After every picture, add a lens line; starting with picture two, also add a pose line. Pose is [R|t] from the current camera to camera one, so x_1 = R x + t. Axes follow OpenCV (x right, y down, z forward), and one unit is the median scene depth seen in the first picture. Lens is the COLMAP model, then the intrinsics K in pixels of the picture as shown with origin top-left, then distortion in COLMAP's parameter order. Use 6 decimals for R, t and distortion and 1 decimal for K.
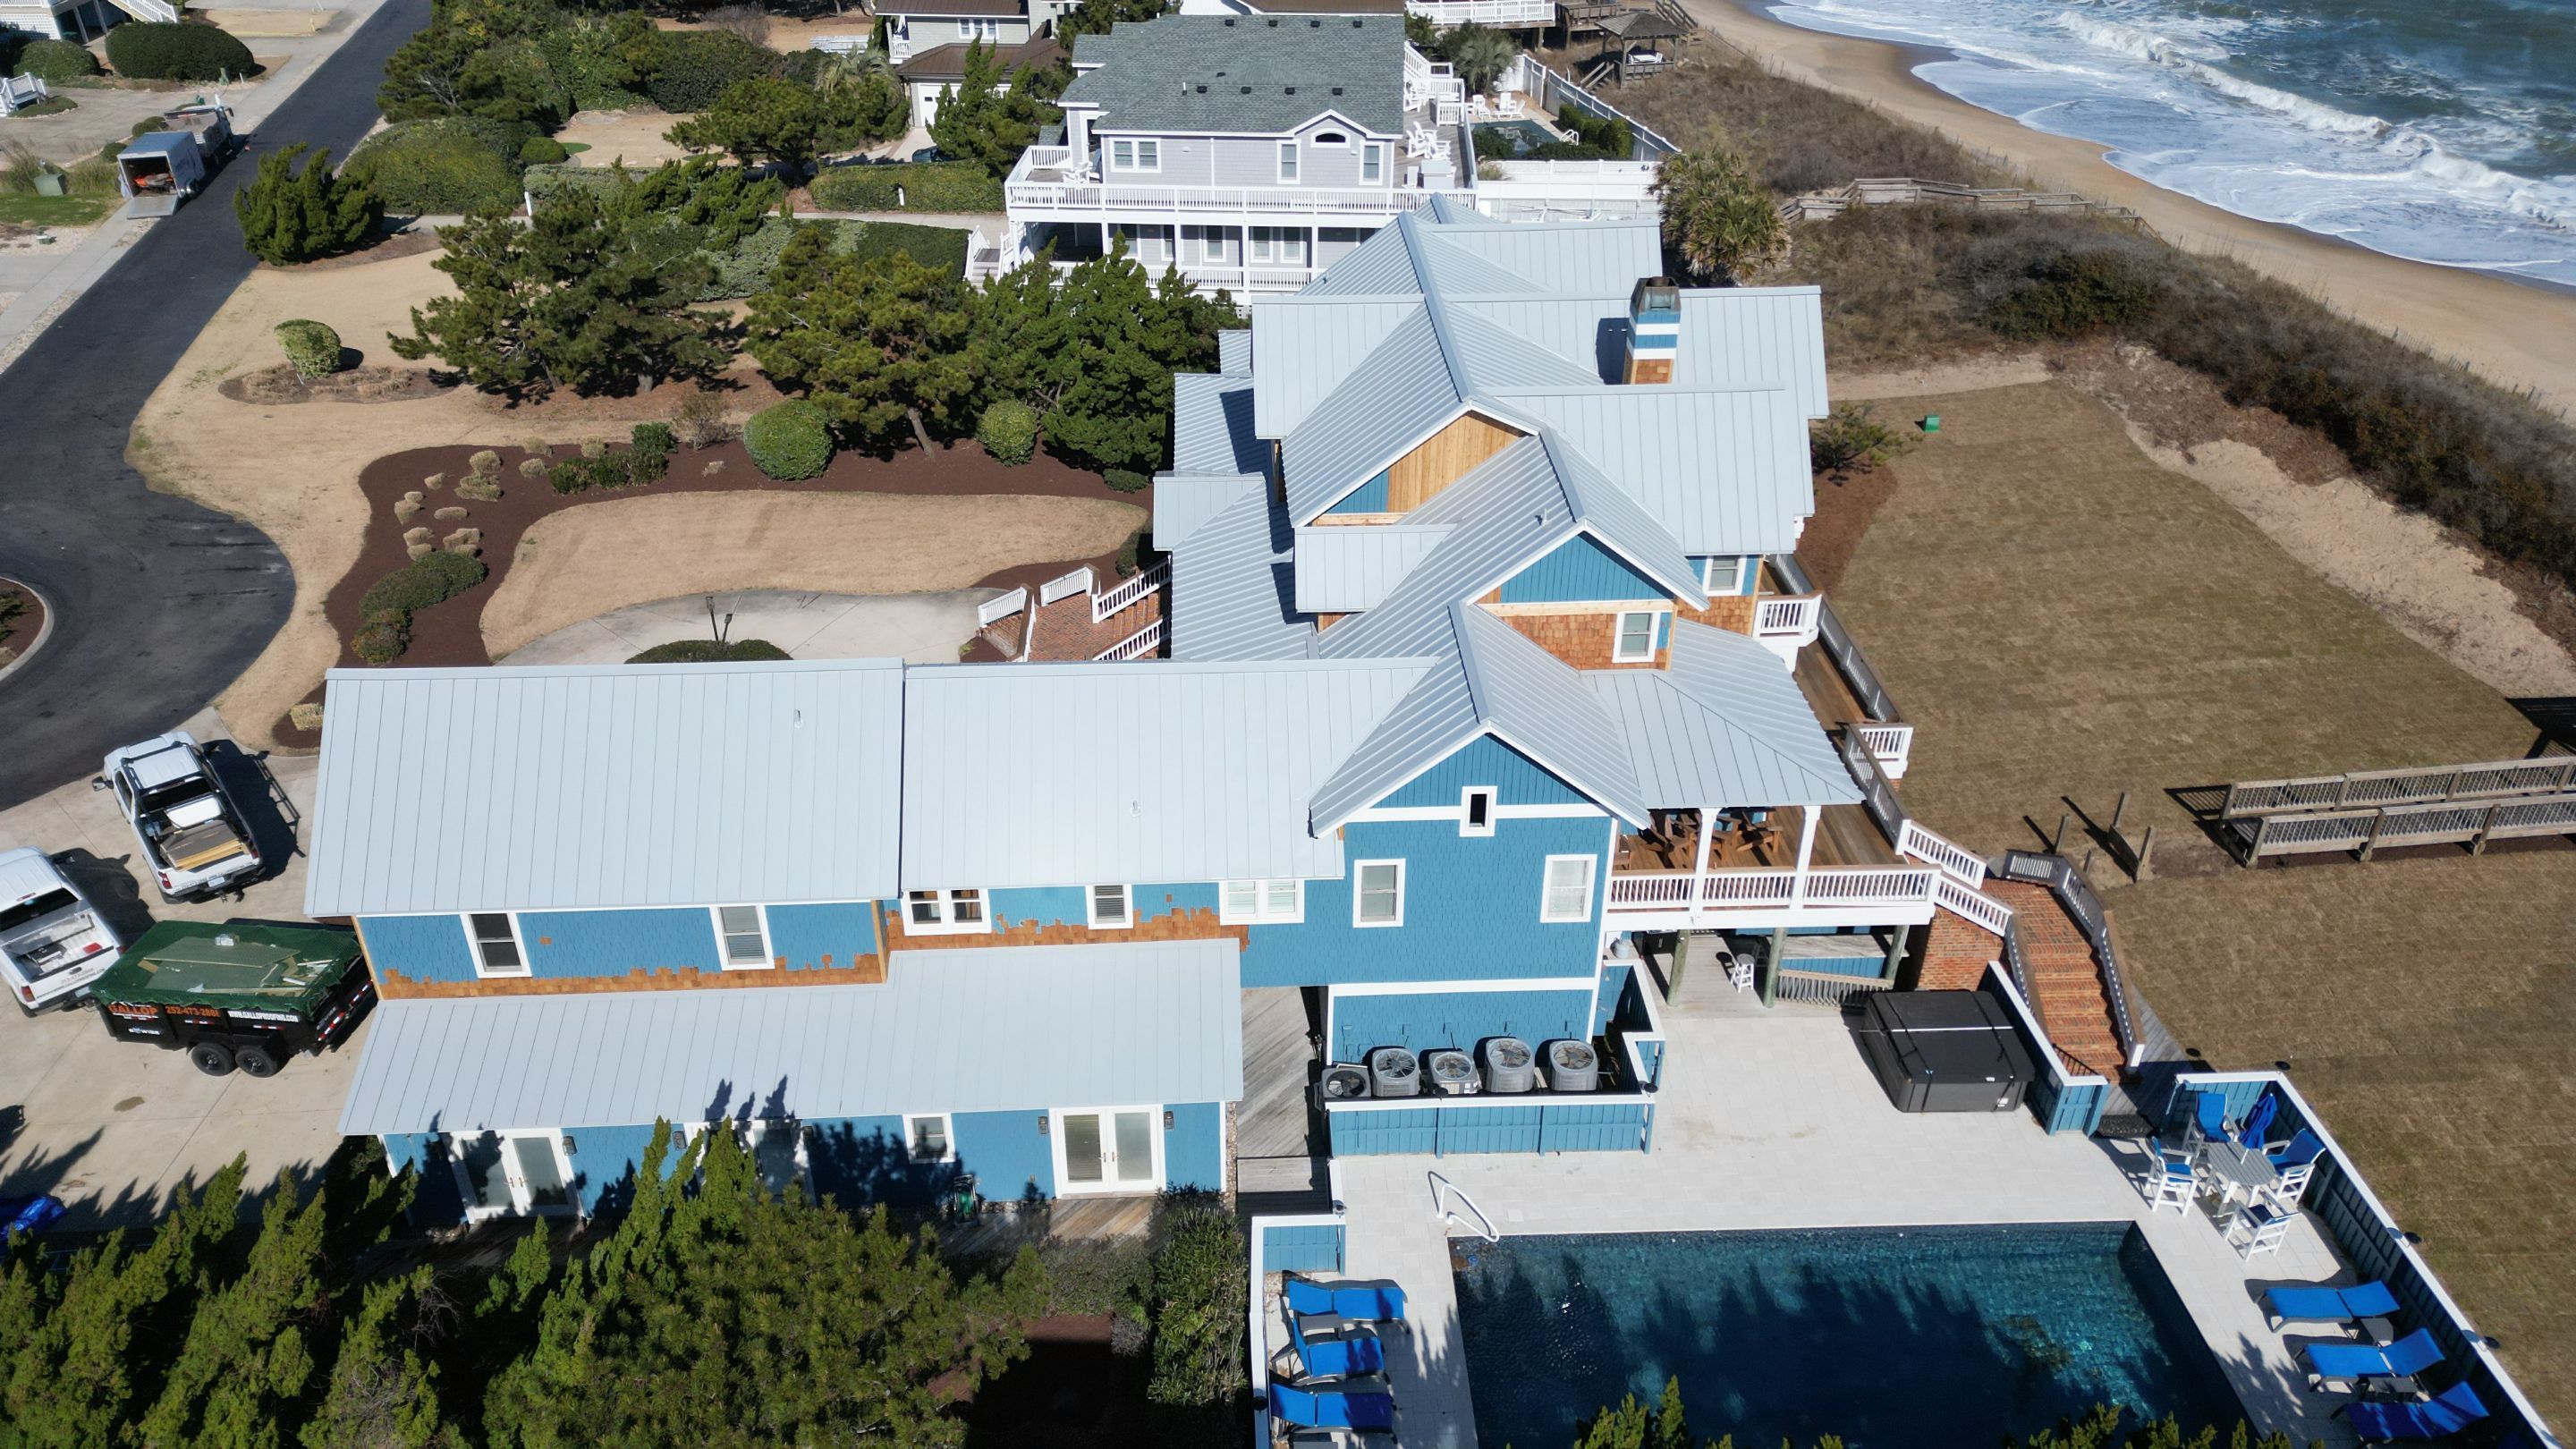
lens RADIAL K [[1788.8, 0, 1288.0], [0, 1788.8, 724.5], [0, 0, 1]] dist [0.070602, -0.063975]
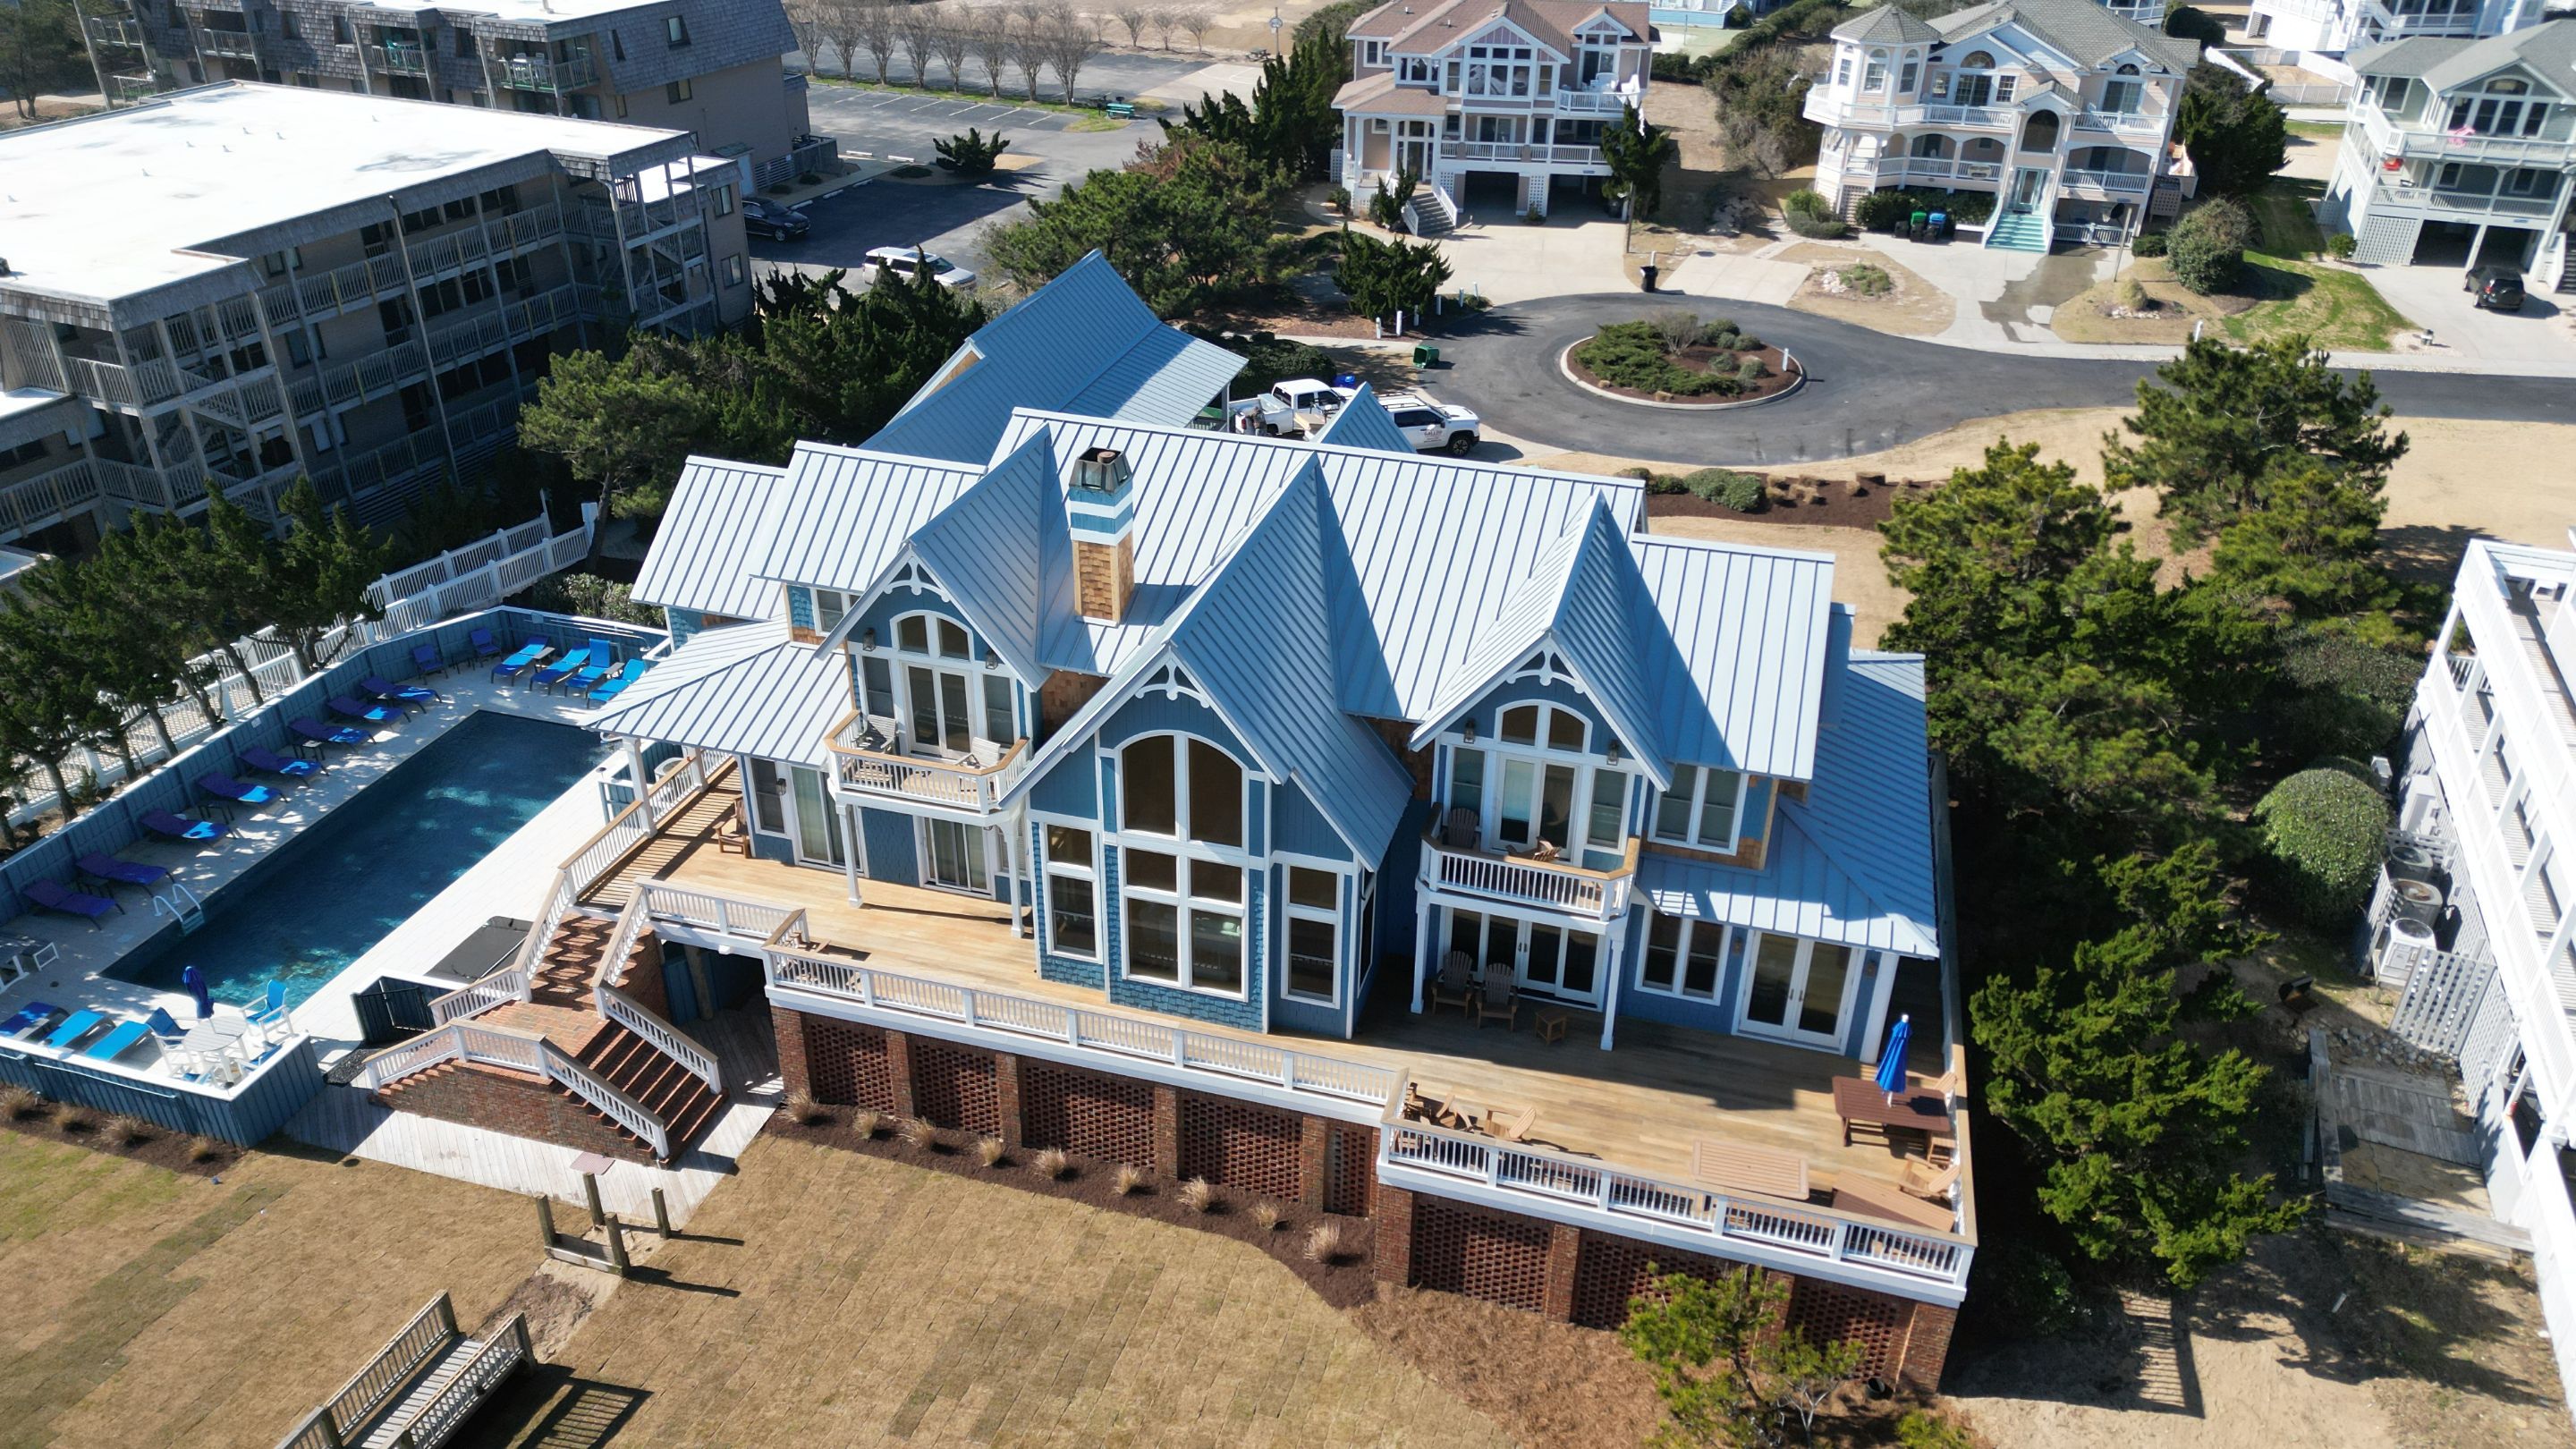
lens RADIAL K [[1788.8, 0, 1288.0], [0, 1788.8, 724.5], [0, 0, 1]] dist [0.070602, -0.063975]
pose [[-0.320290, 0.462589, -0.826696, 0.788171], [-0.506990, 0.653470, 0.562083, -0.576455], [0.800234, 0.599156, 0.025228, 0.951175]]
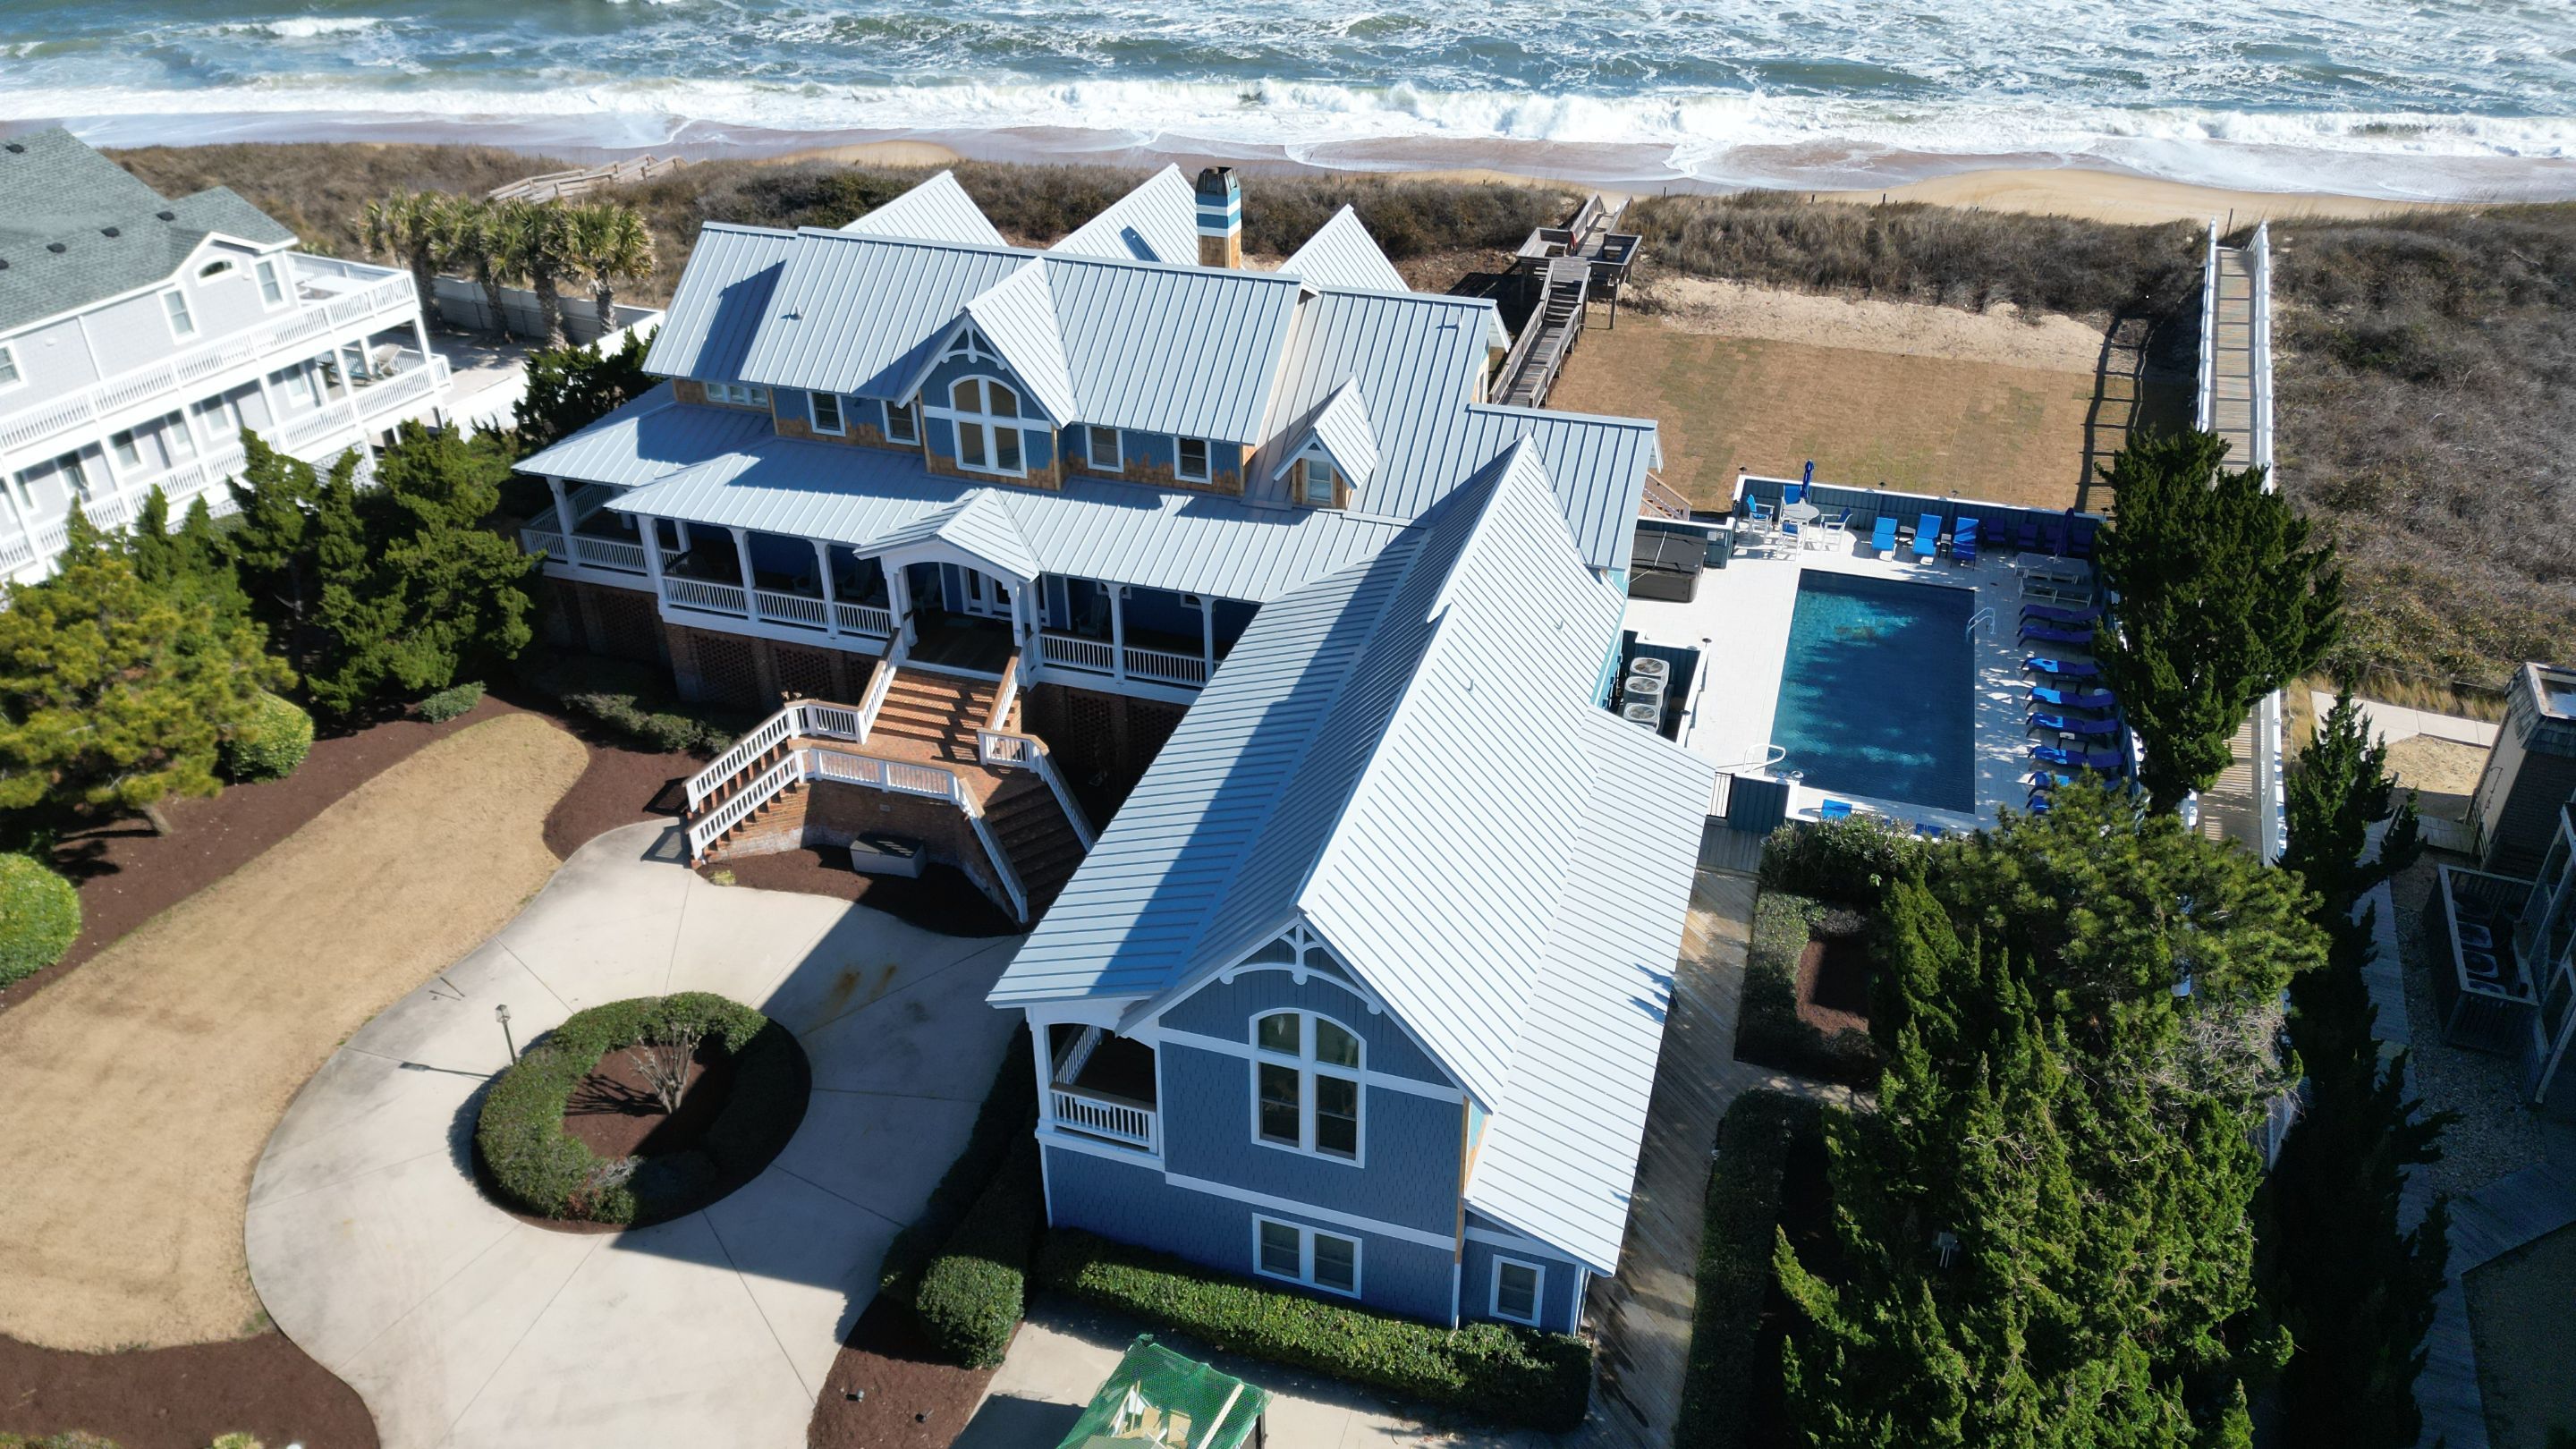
lens RADIAL K [[1795.2, 0, 1288.0], [0, 1795.2, 724.5], [0, 0, 1]] dist [0.060634, -0.060404]
pose [[0.345966, -0.488099, 0.801291, -0.766099], [0.494657, 0.820585, 0.286278, -0.222199], [-0.797259, 0.297321, 0.525336, 0.377657]]
